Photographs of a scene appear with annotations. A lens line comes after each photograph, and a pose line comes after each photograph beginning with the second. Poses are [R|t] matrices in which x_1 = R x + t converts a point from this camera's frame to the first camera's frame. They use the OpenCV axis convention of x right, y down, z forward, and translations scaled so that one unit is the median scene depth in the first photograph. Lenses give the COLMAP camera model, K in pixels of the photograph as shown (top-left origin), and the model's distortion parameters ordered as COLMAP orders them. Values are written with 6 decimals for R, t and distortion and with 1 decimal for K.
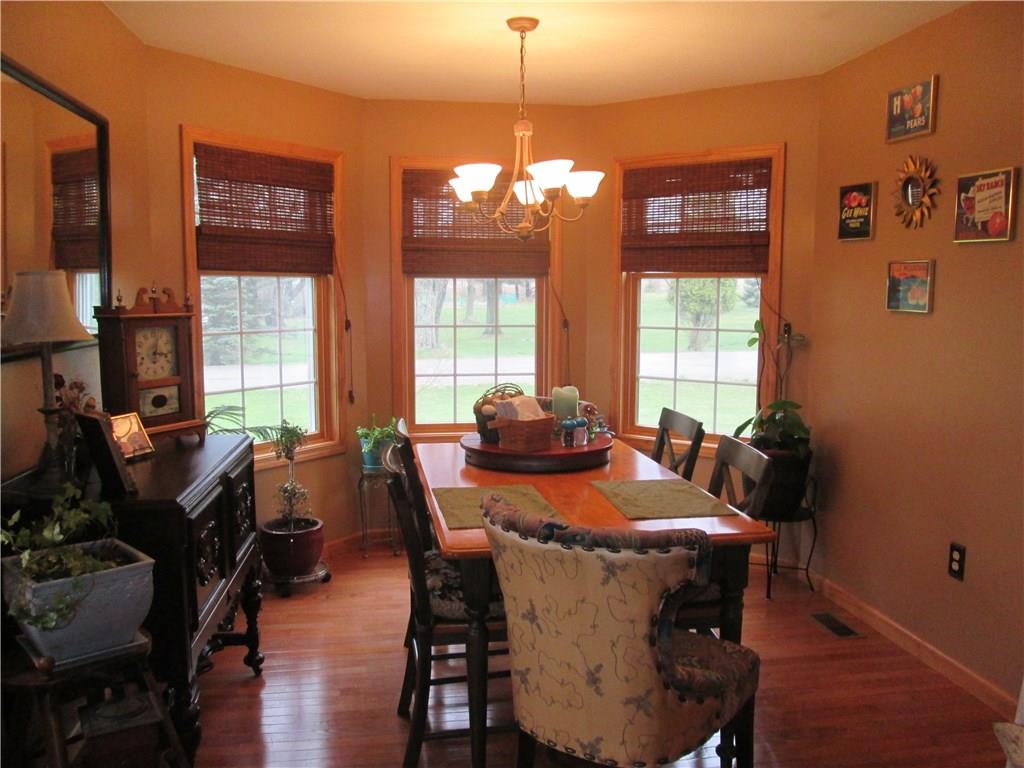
lens RADIAL K [[850.8, 0, 511.4], [0, 850.8, 384.0], [0, 0, 1]] dist [-0.046016, 0.019983]
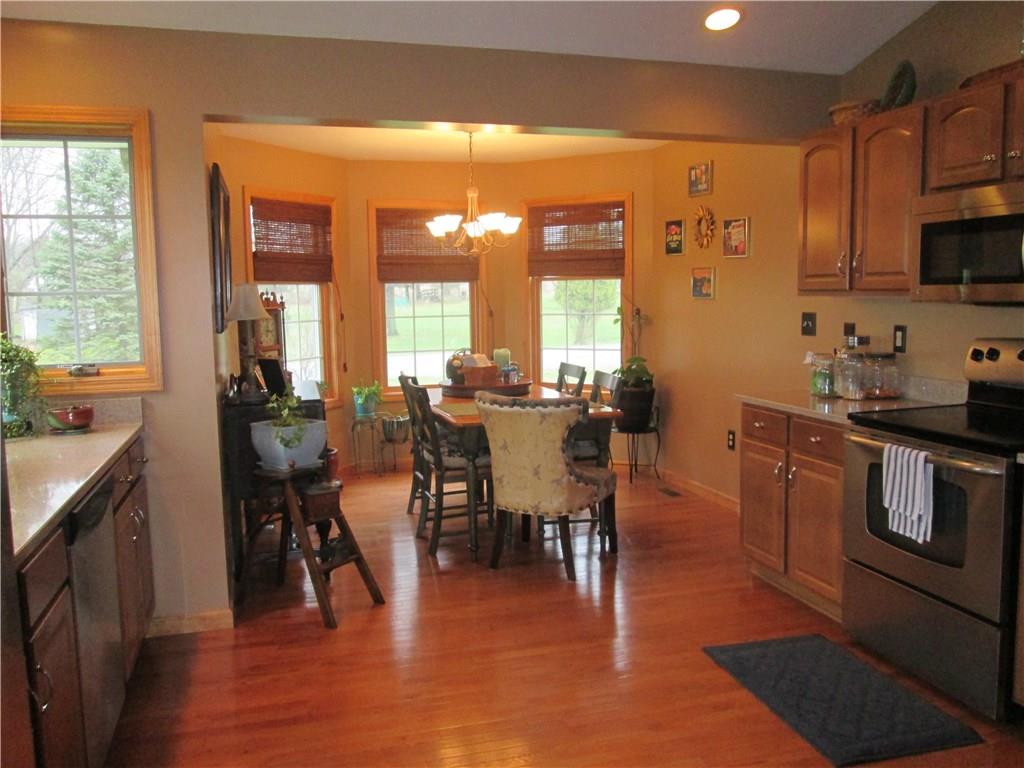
lens RADIAL K [[850.8, 0, 510.5], [0, 850.8, 385.5], [0, 0, 1]] dist [-0.046016, 0.019983]
pose [[0.991206, -0.033967, 0.127896, -0.122497], [0.034039, 0.999419, 0.001623, 0.067277], [-0.127876, 0.002745, 0.991786, -0.580823]]
